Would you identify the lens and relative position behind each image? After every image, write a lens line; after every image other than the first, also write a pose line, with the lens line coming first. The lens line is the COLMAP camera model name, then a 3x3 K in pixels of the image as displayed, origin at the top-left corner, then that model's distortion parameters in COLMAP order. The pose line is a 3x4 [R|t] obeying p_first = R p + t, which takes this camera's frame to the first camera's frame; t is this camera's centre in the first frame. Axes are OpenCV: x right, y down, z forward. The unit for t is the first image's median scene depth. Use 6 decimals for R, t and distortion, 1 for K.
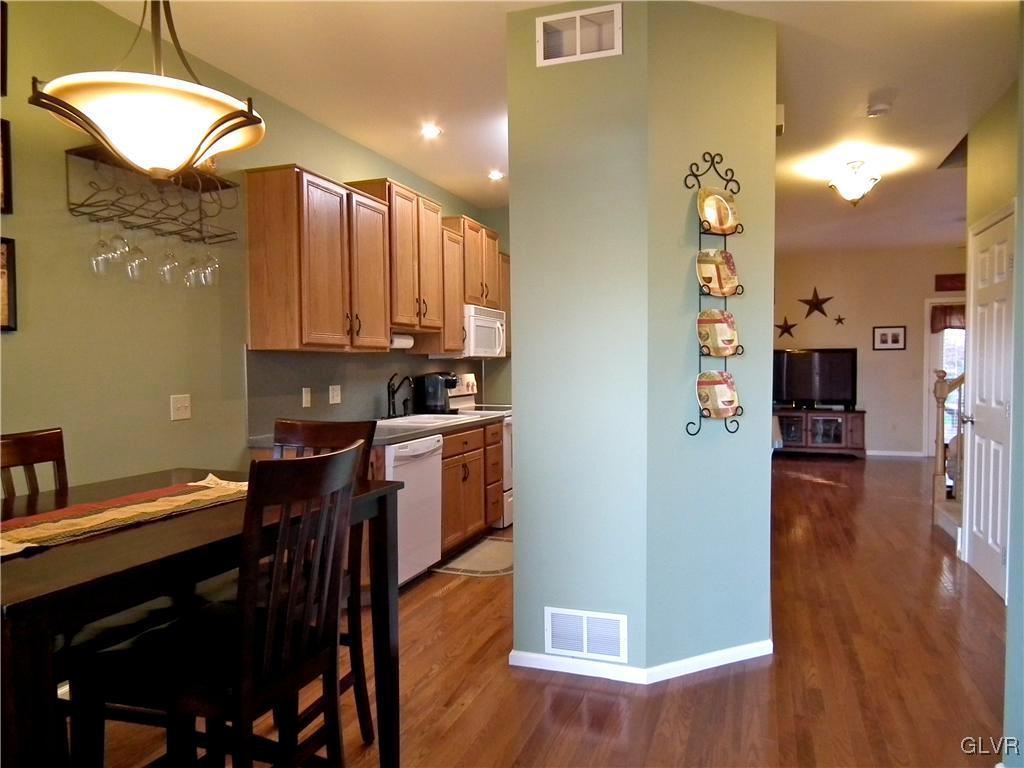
lens RADIAL K [[707.1, 0, 511.2], [0, 707.1, 385.8], [0, 0, 1]] dist [0.011475, 0.000538]
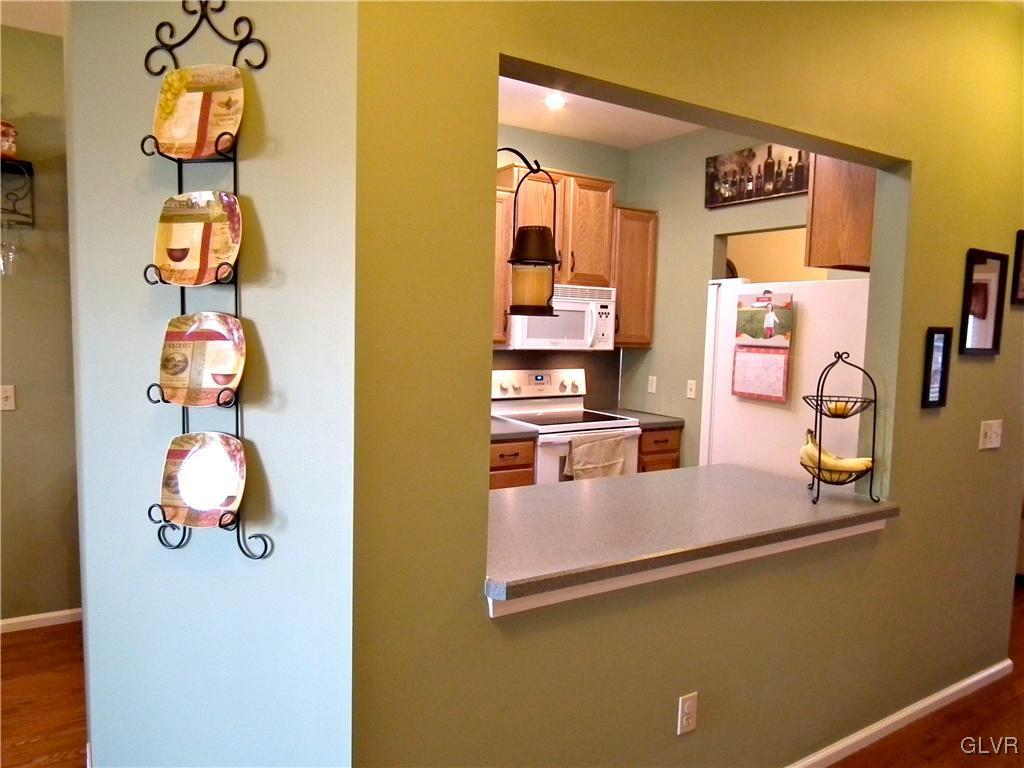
lens RADIAL K [[707.1, 0, 510.4], [0, 707.1, 382.2], [0, 0, 1]] dist [0.011475, 0.000538]
pose [[0.780524, 0.076052, -0.620482, 0.772415], [-0.046936, 0.996900, 0.063147, -0.100436], [0.623361, -0.020165, 0.781674, 0.739523]]
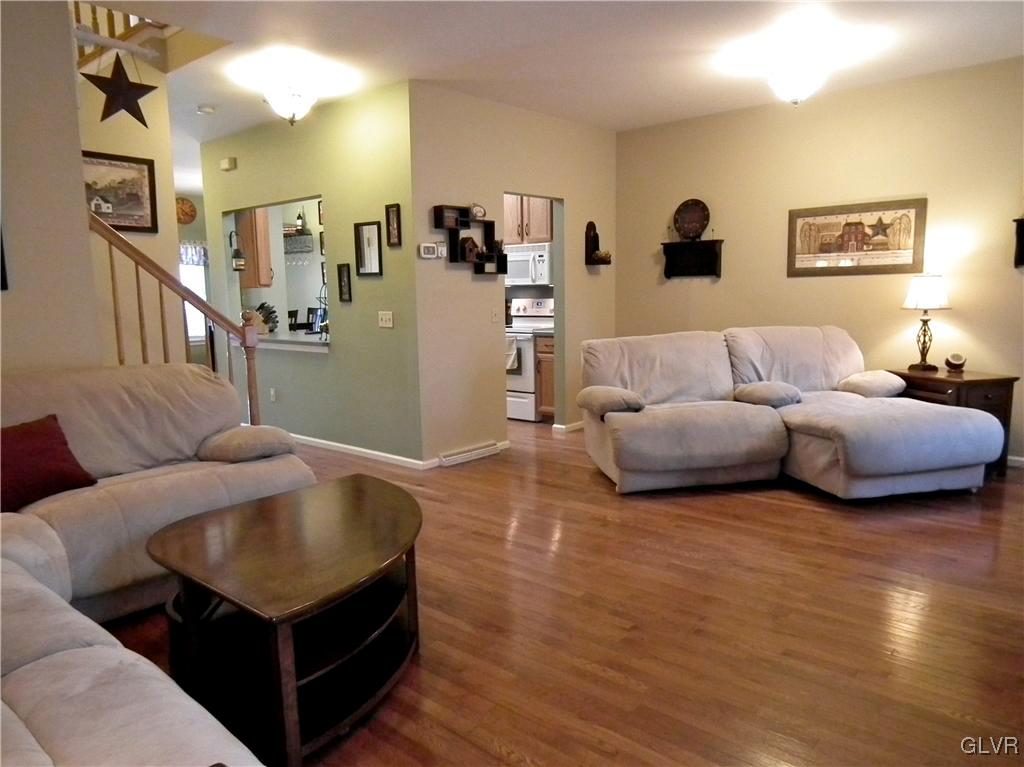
lens RADIAL K [[707.1, 0, 510.8], [0, 707.1, 385.7], [0, 0, 1]] dist [0.011475, 0.000538]
pose [[-0.355291, 0.138704, -0.924408, 2.378920], [-0.009061, 0.988372, 0.151784, -0.106794], [0.934712, 0.062304, -0.349903, 3.027106]]
